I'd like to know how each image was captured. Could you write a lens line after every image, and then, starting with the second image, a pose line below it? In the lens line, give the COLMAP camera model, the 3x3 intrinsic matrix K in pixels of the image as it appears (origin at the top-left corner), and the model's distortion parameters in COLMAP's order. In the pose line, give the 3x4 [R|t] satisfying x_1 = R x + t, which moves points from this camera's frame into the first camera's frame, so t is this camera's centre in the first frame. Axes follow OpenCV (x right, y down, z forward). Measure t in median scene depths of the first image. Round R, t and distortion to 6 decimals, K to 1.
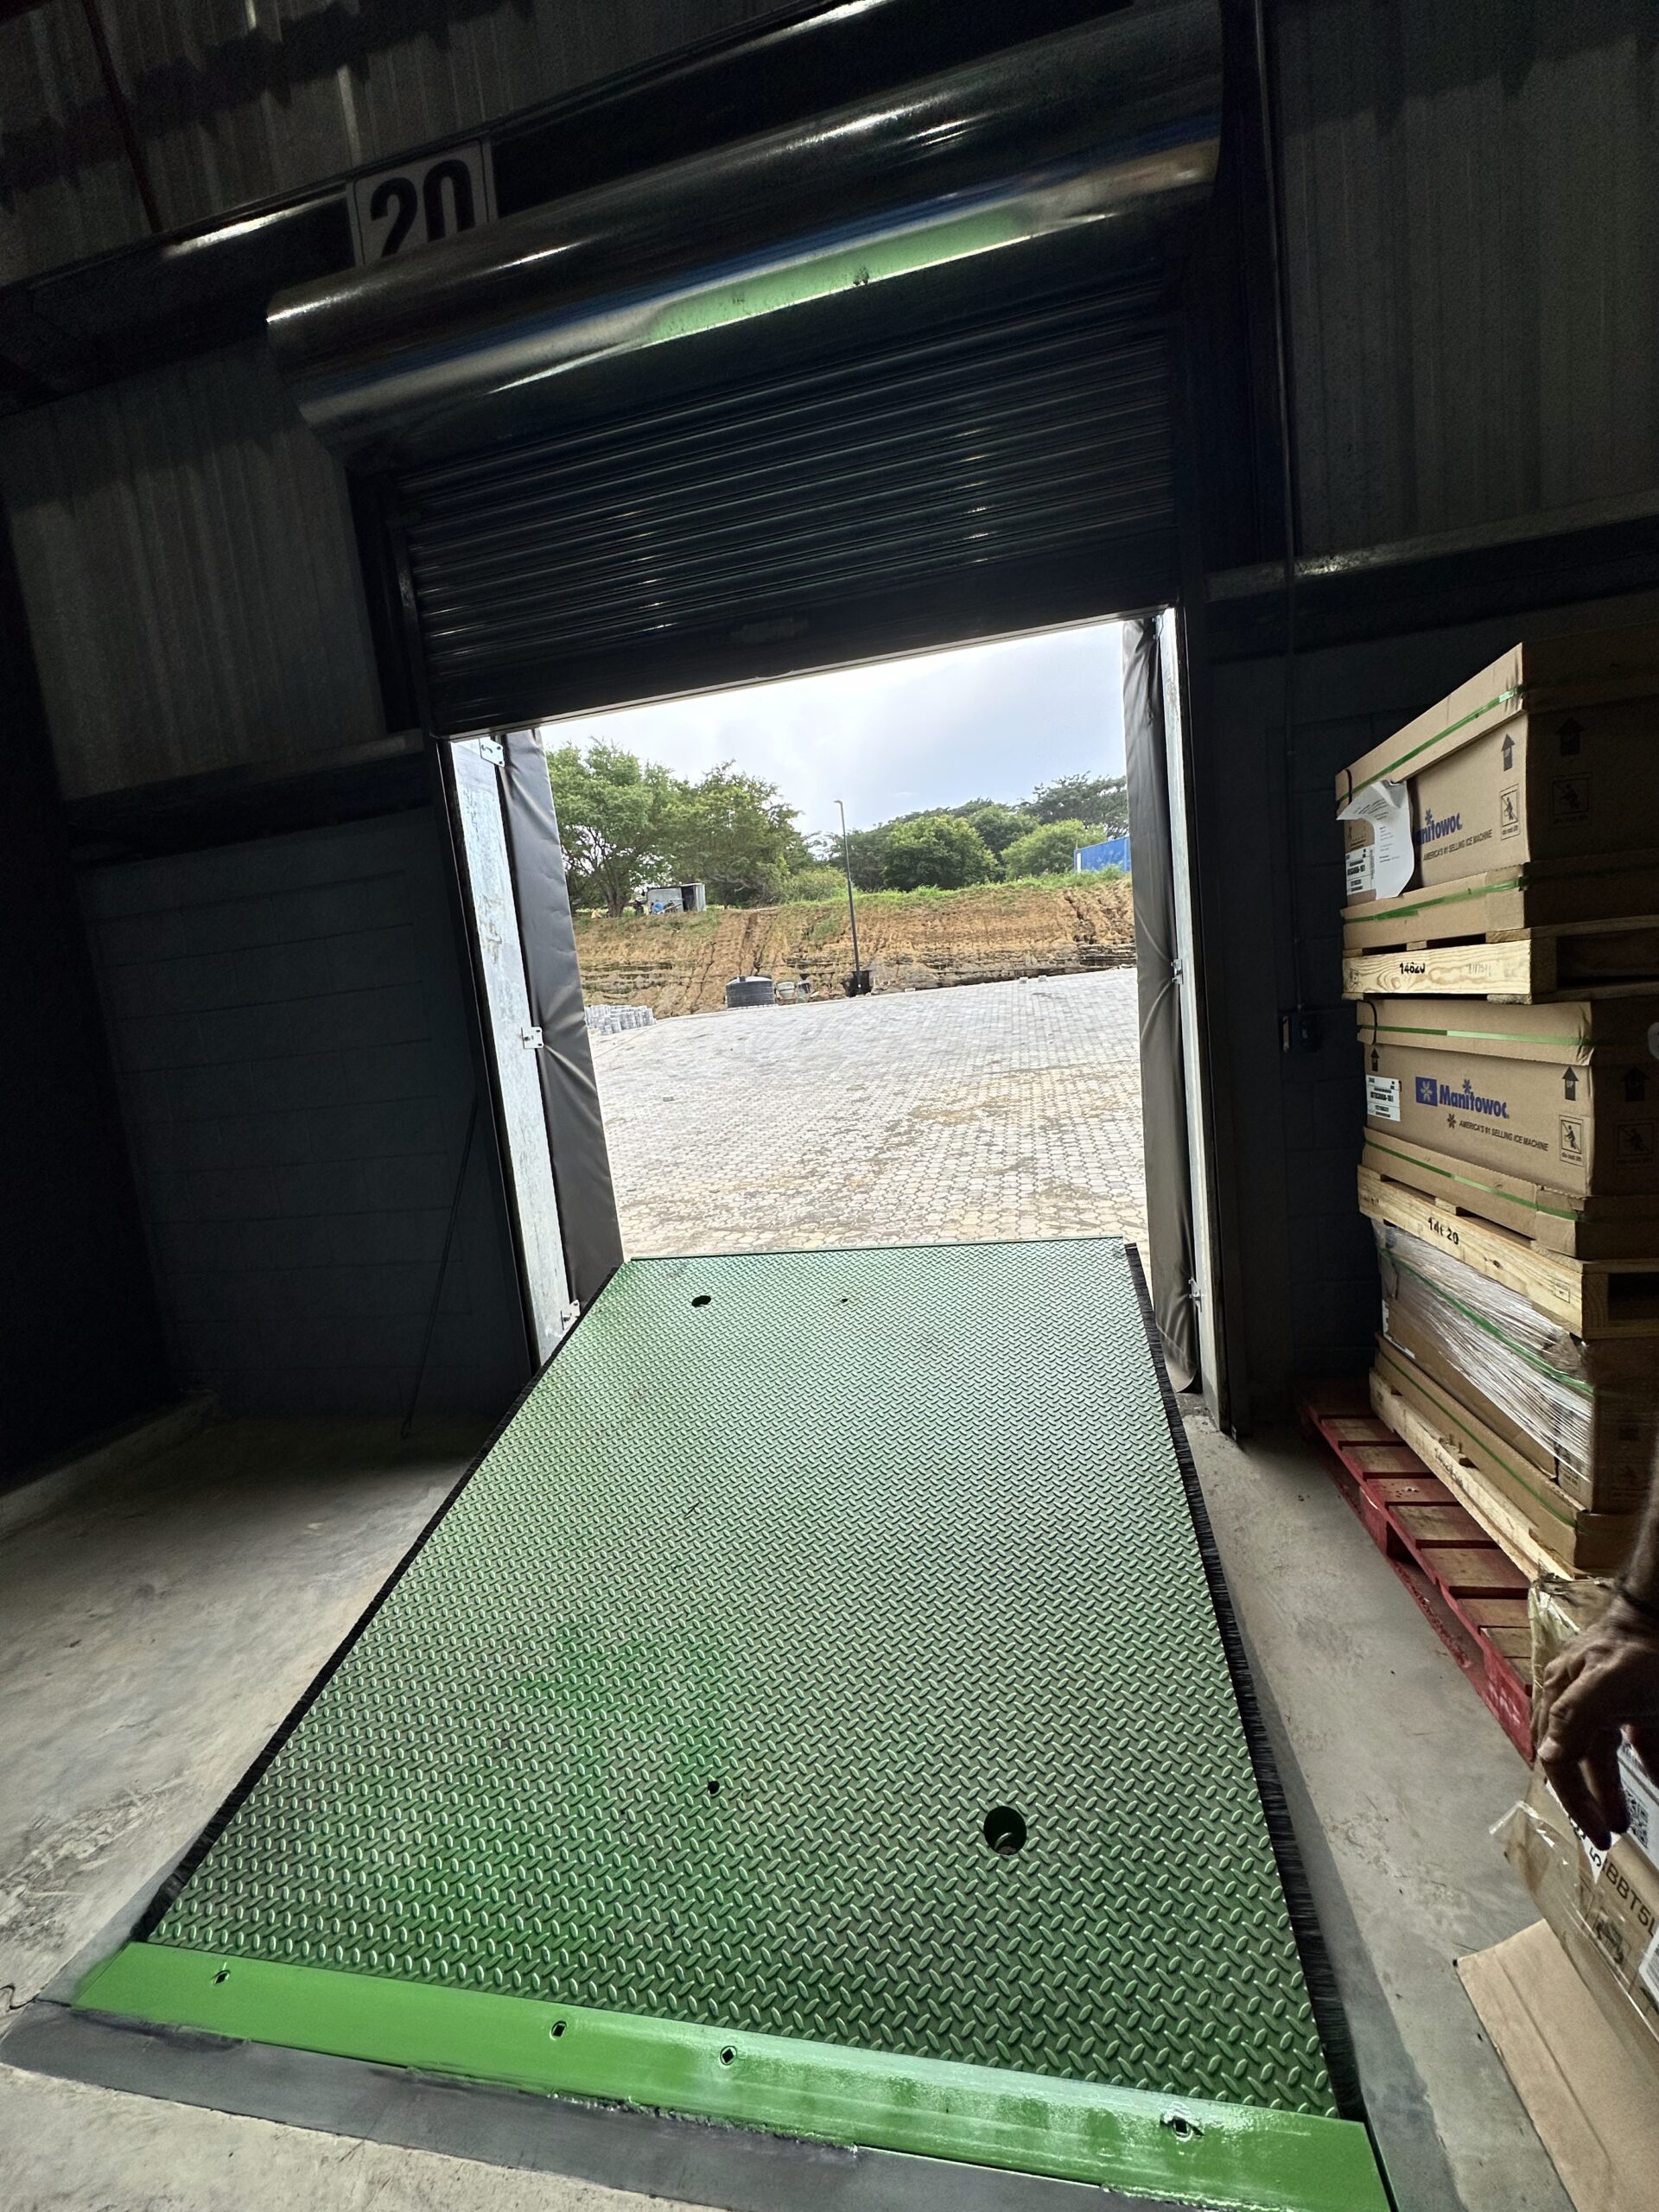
lens RADIAL K [[880.9, 0, 834.8], [0, 880.9, 1104.6], [0, 0, 1]] dist [-0.005112, 0.000016]
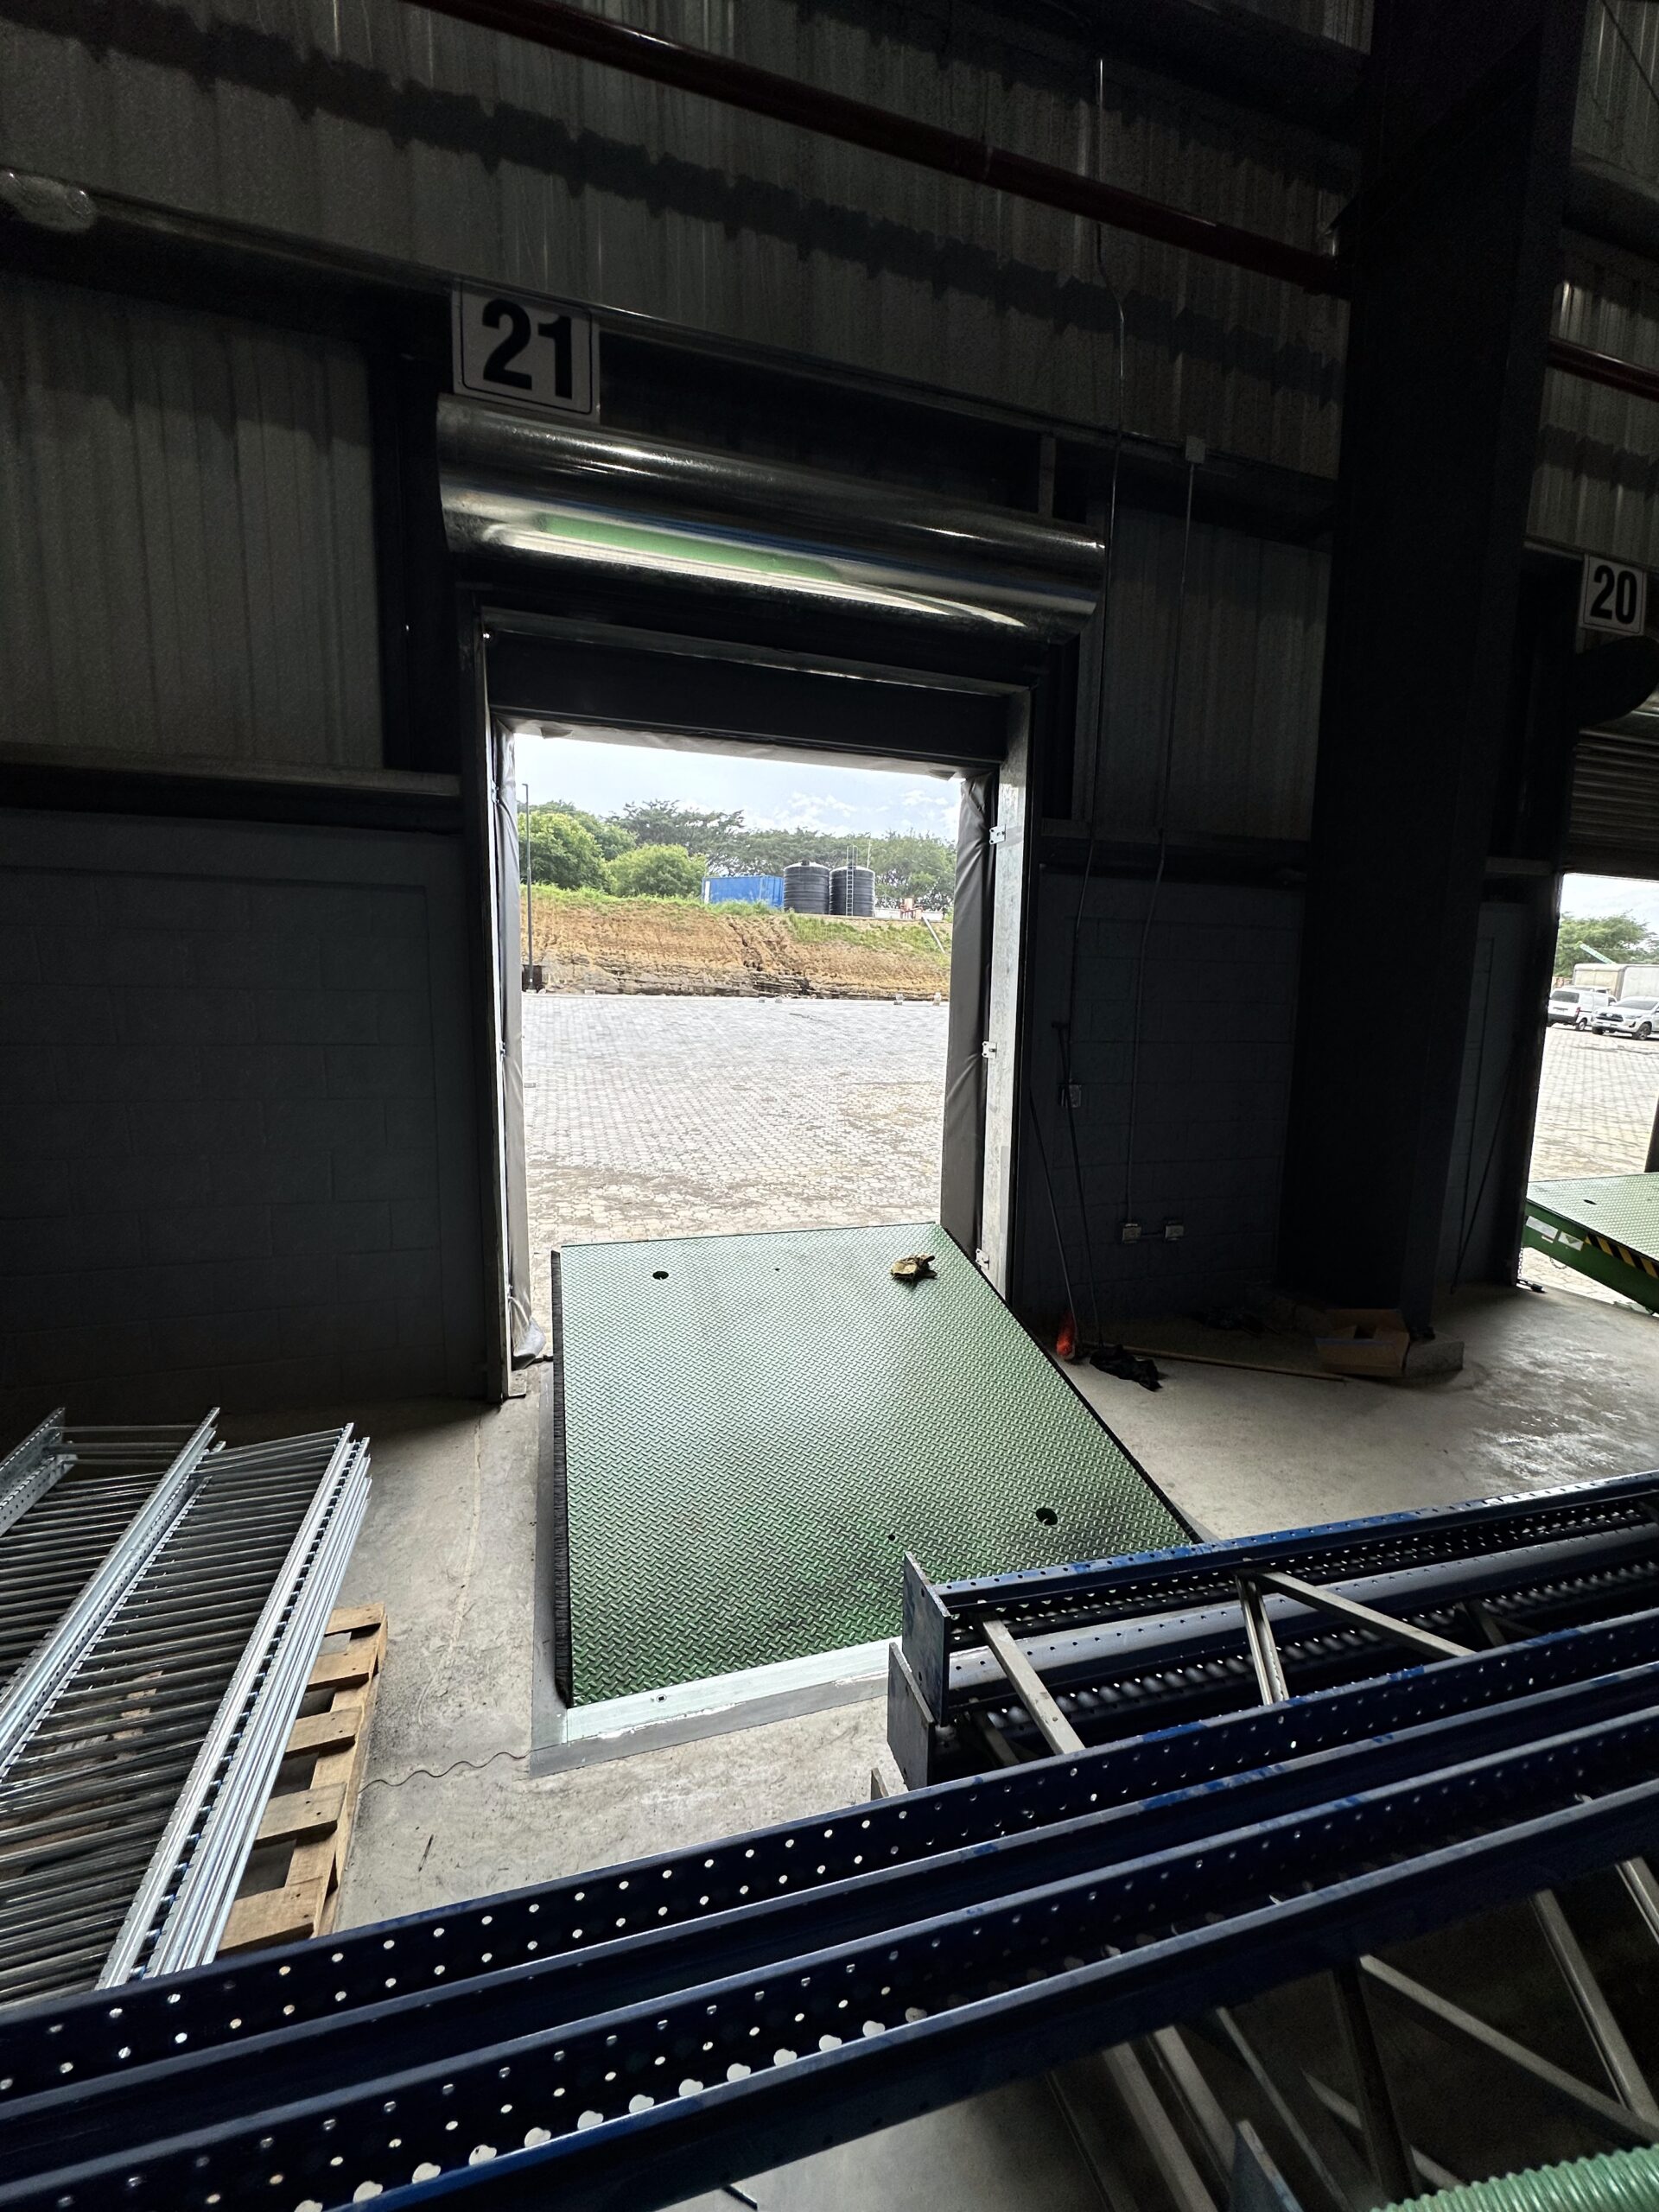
lens RADIAL K [[880.9, 0, 834.8], [0, 880.9, 1104.6], [0, 0, 1]] dist [-0.005112, 0.000016]
pose [[0.871969, 0.067675, 0.484860, -0.134348], [-0.059358, 0.997707, -0.032509, 0.009962], [-0.485949, -0.000433, 0.873987, 0.009904]]
